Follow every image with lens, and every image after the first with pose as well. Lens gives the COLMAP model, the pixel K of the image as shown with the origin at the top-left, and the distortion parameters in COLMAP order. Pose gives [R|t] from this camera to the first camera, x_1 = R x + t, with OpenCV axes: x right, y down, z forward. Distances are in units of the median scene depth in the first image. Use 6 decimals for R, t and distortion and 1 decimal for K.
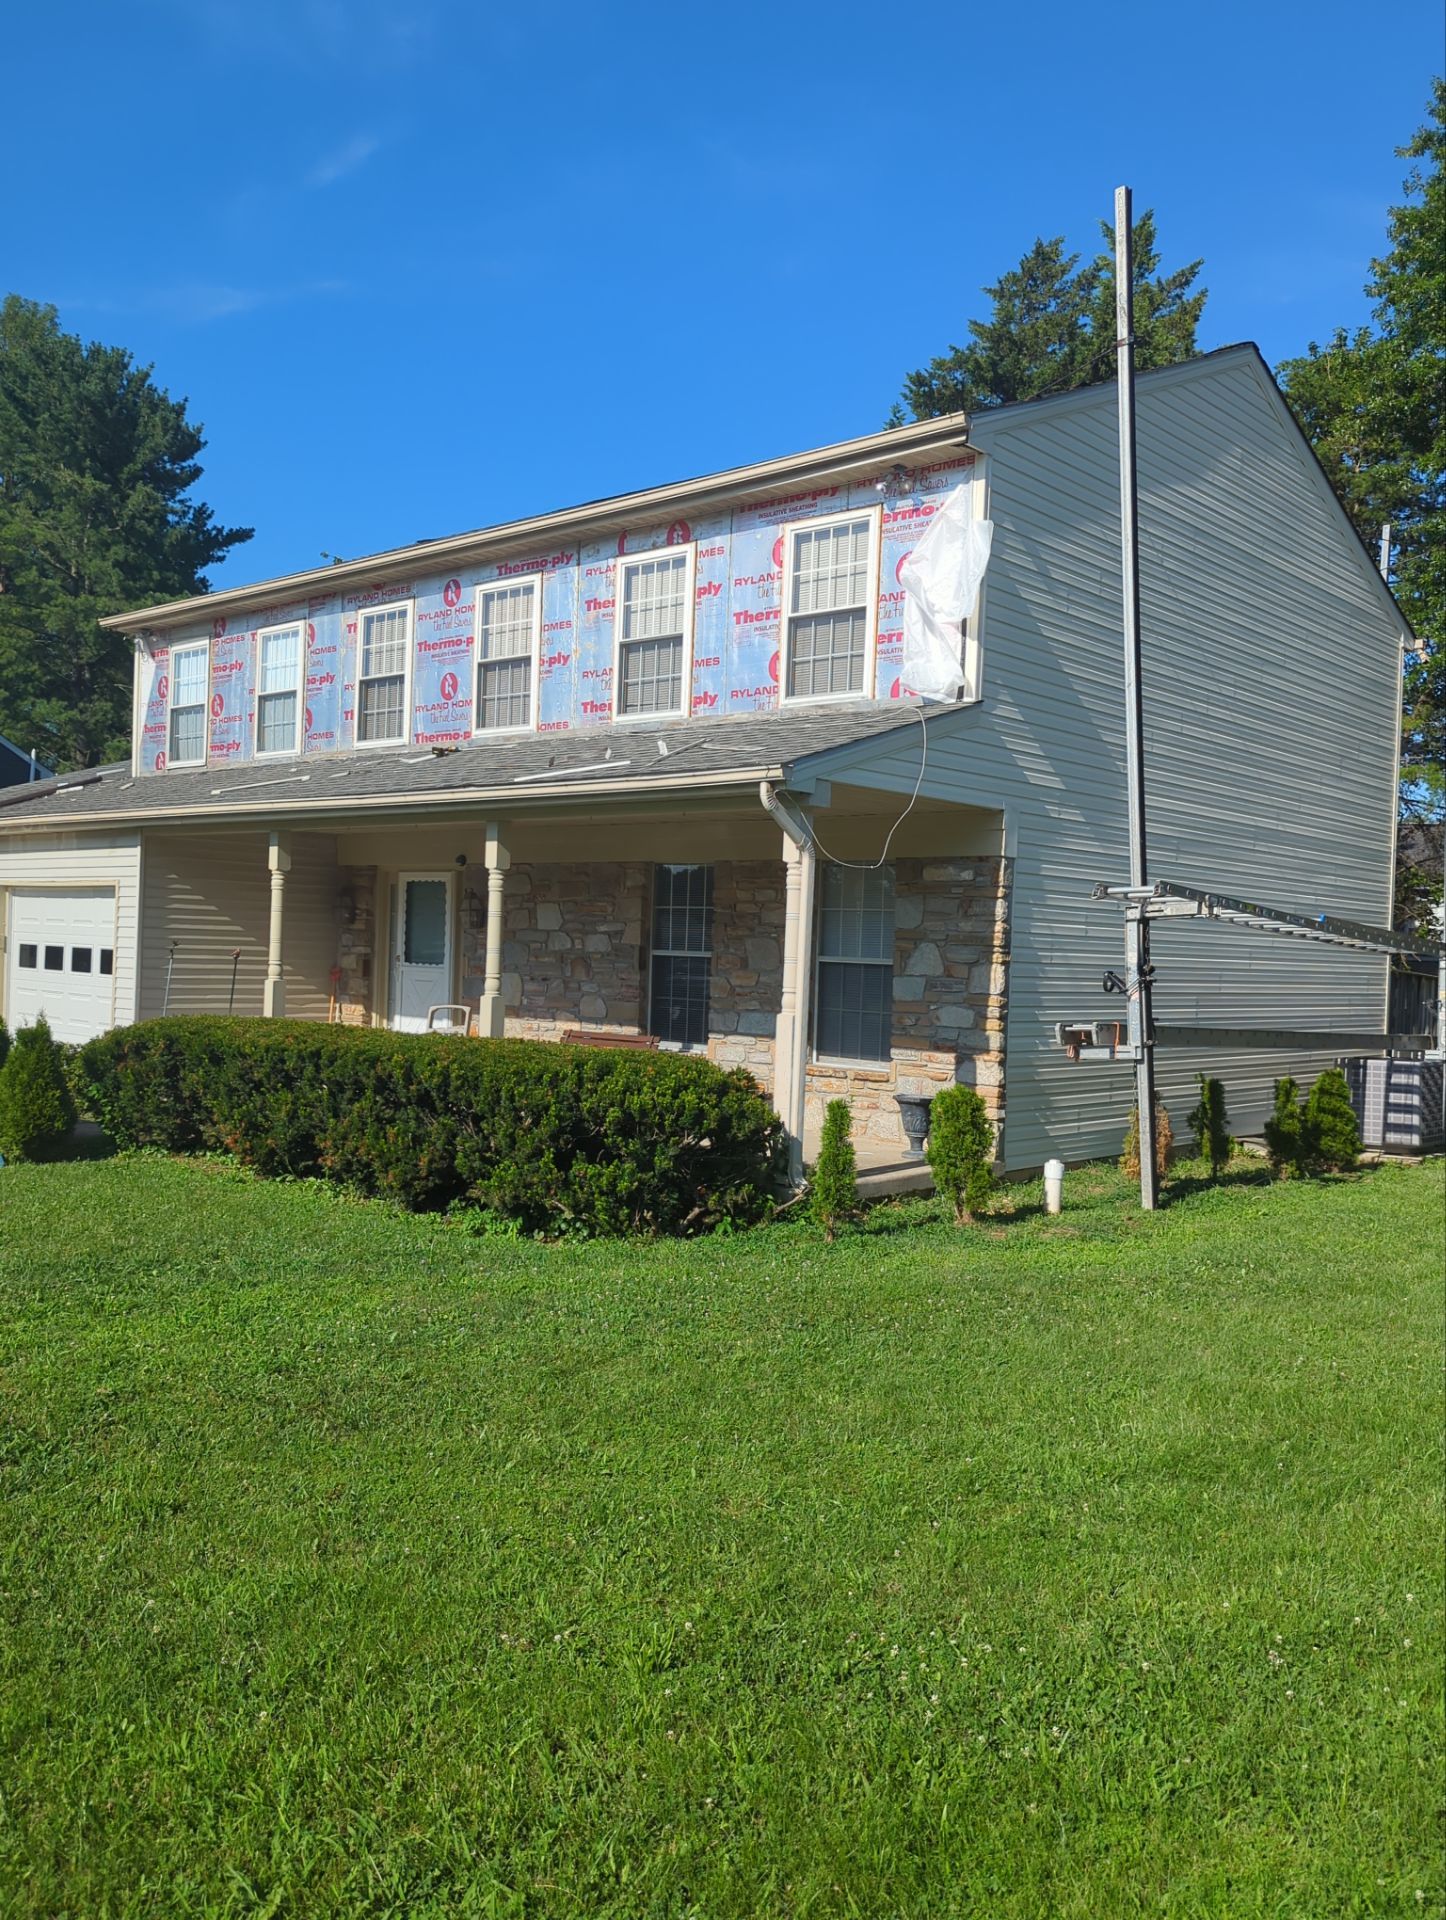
lens RADIAL K [[1589.5, 0, 724.3], [0, 1589.5, 950.6], [0, 0, 1]] dist [0.046539, -0.038945]
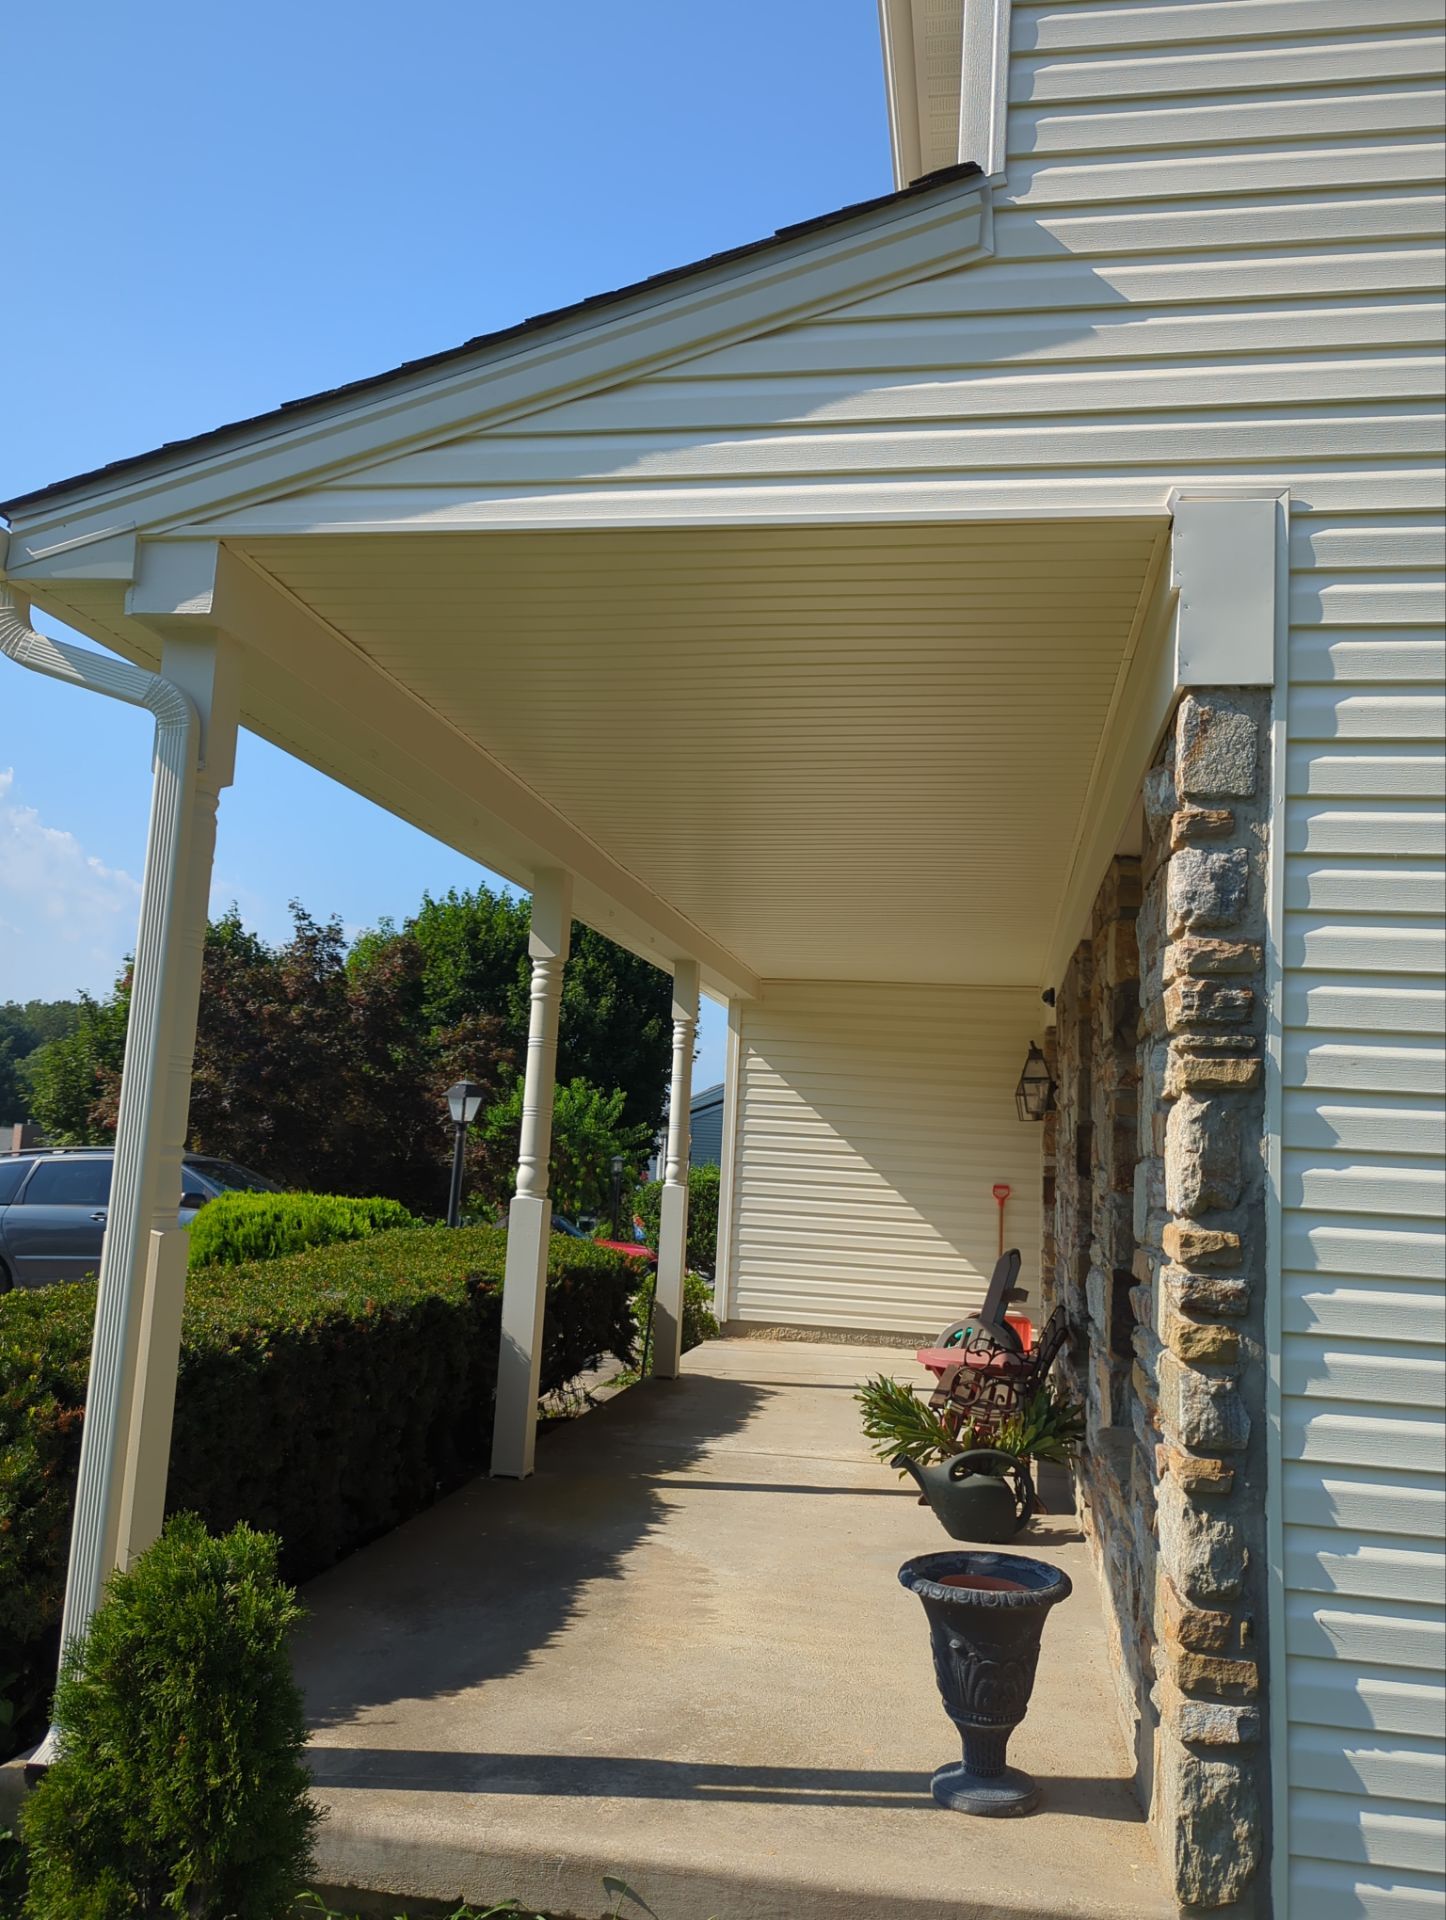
lens RADIAL K [[1547.4, 0, 730.4], [0, 1547.4, 952.3], [0, 0, 1]] dist [0.033476, -0.013687]
pose [[0.533092, -0.115255, -0.838170, 0.279785], [-0.036081, 0.986680, -0.158624, 0.022855], [0.845288, 0.114803, 0.521832, 0.649513]]
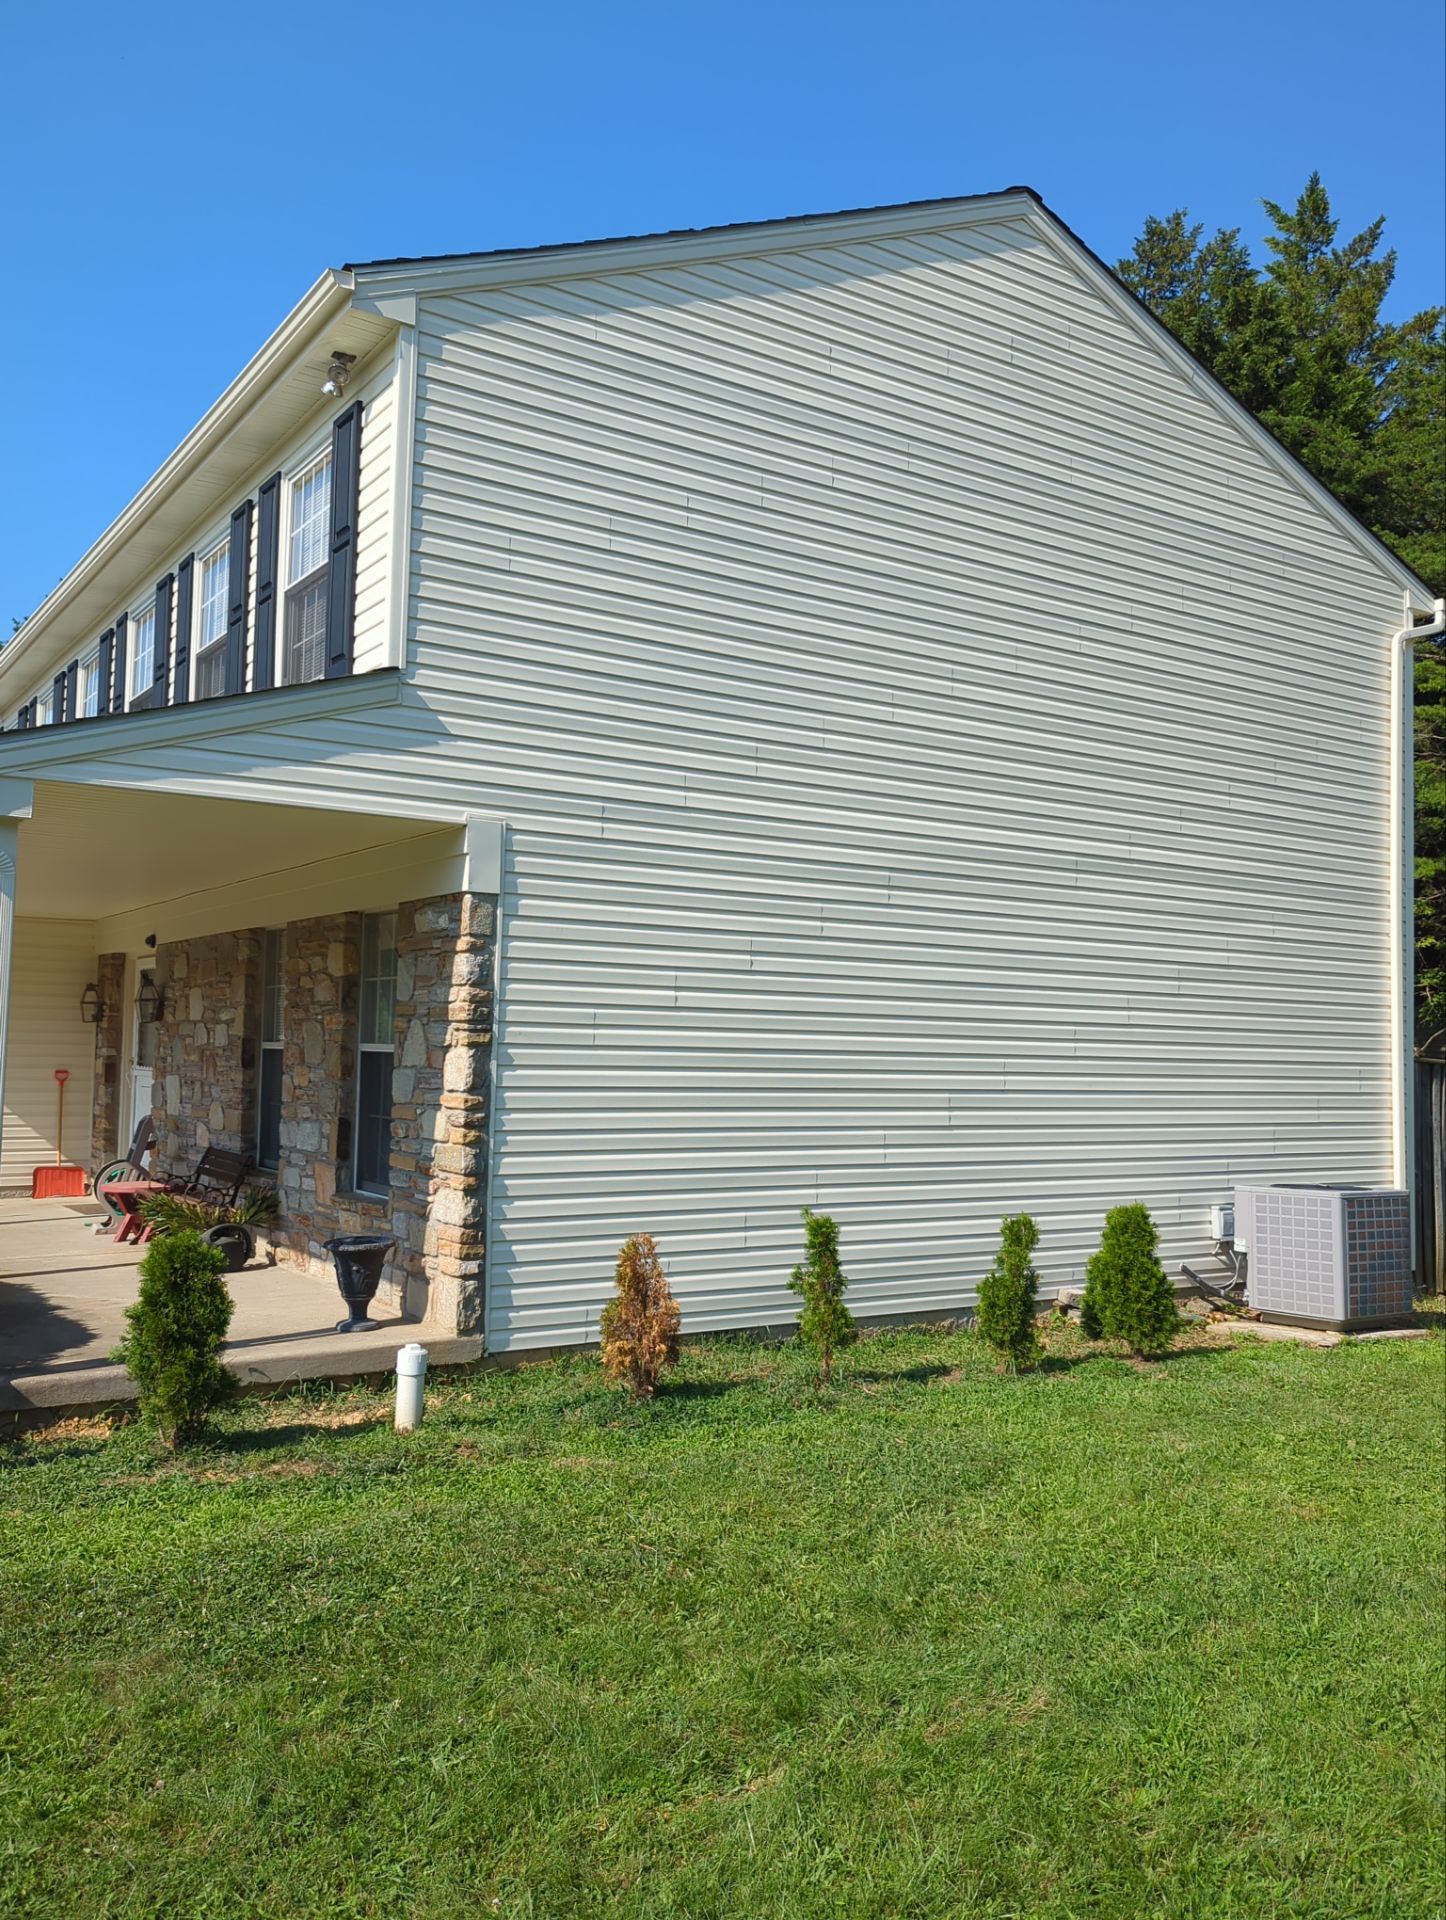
lens RADIAL K [[1589.5, 0, 716.9], [0, 1589.5, 957.1], [0, 0, 1]] dist [0.046539, -0.038945]
pose [[0.966655, -0.031230, -0.254170, 0.367171], [0.013666, 0.997412, -0.070581, 0.016126], [0.255716, 0.064754, 0.964581, 0.290536]]
